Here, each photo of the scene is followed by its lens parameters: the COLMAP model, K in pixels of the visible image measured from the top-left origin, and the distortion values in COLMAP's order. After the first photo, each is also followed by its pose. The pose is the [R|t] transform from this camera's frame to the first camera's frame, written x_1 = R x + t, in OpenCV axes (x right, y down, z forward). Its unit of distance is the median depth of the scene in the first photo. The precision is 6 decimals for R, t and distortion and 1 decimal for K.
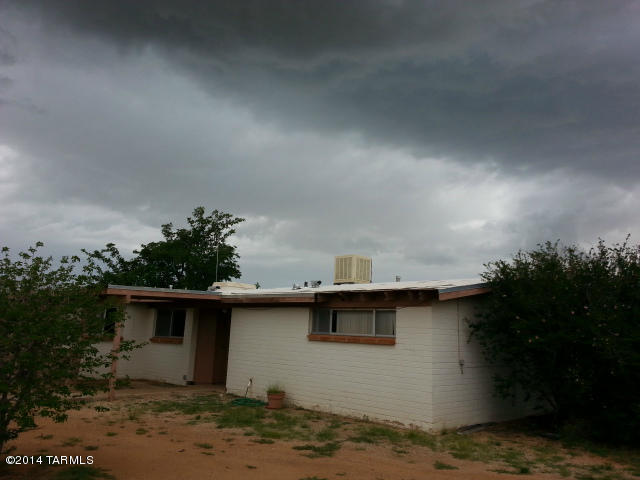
lens RADIAL K [[530.7, 0, 319.0], [0, 530.7, 232.2], [0, 0, 1]] dist [0.090956, -0.181607]
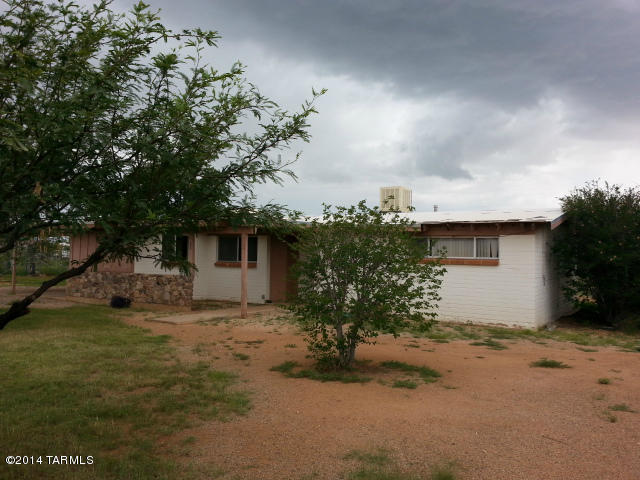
lens RADIAL K [[533.6, 0, 308.9], [0, 533.6, 240.4], [0, 0, 1]] dist [0.043583, -0.002823]
pose [[0.979818, -0.018195, 0.199060, -0.377111], [-0.015903, 0.985597, 0.168362, -0.034503], [-0.199256, -0.168129, 0.965417, -0.076192]]
